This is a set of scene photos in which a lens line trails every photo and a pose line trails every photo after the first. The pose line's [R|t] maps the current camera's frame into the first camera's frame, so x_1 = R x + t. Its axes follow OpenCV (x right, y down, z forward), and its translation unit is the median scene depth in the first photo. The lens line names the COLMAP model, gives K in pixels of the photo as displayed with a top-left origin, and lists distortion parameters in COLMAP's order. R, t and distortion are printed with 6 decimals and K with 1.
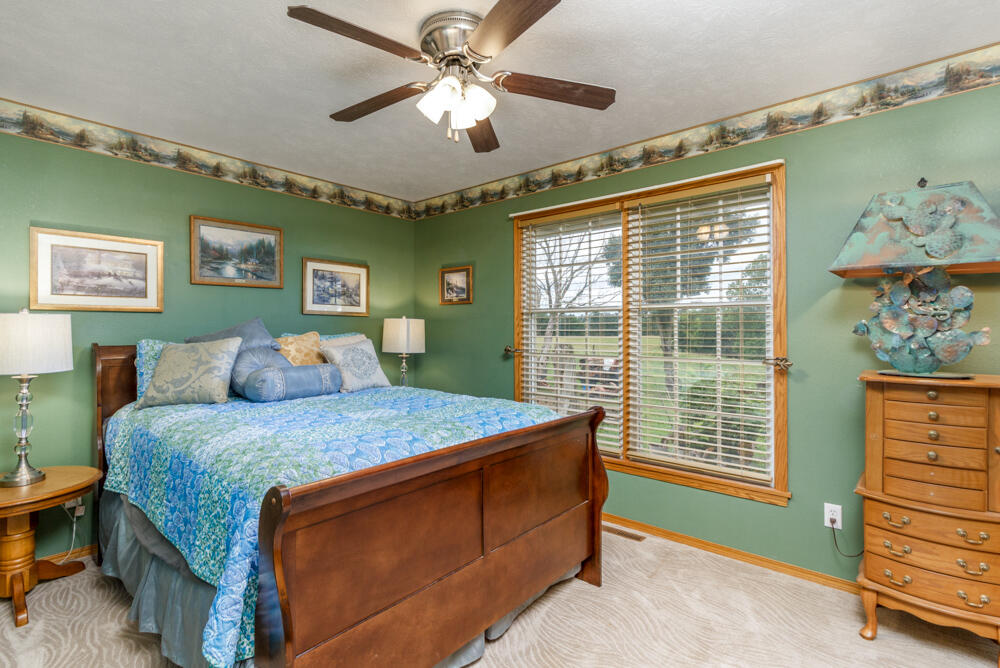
lens RADIAL K [[476.2, 0, 489.3], [0, 476.2, 331.4], [0, 0, 1]] dist [0.007783, -0.001308]
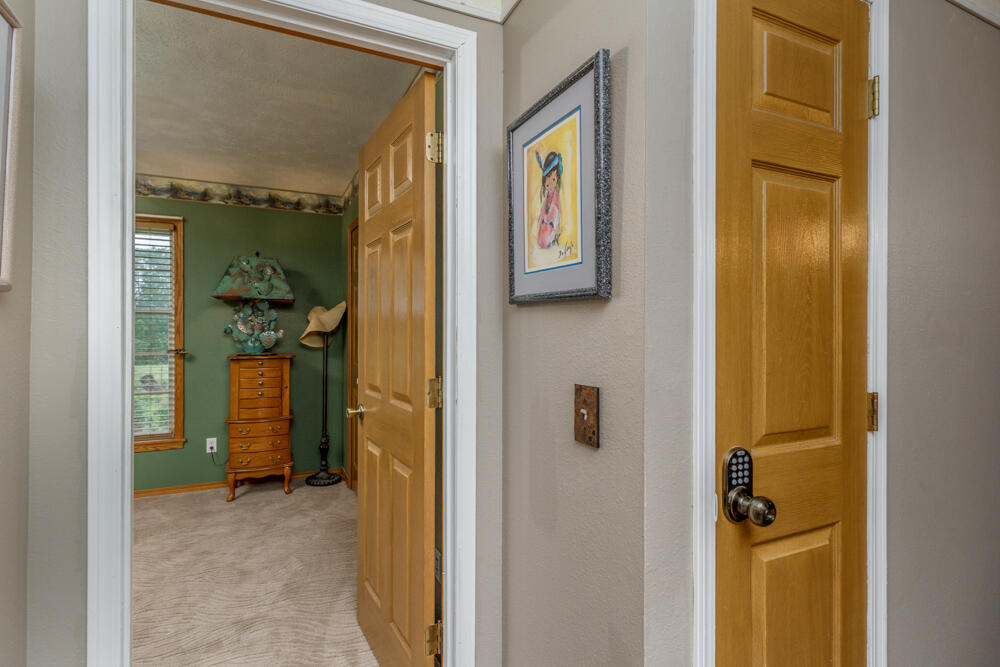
lens RADIAL K [[476.2, 0, 491.6], [0, 476.2, 328.0], [0, 0, 1]] dist [0.007783, -0.001308]
pose [[0.392502, 0.004188, 0.919742, -0.493075], [-0.004951, 0.999985, -0.002441, -0.014727], [-0.919738, -0.003596, 0.392517, -0.624689]]
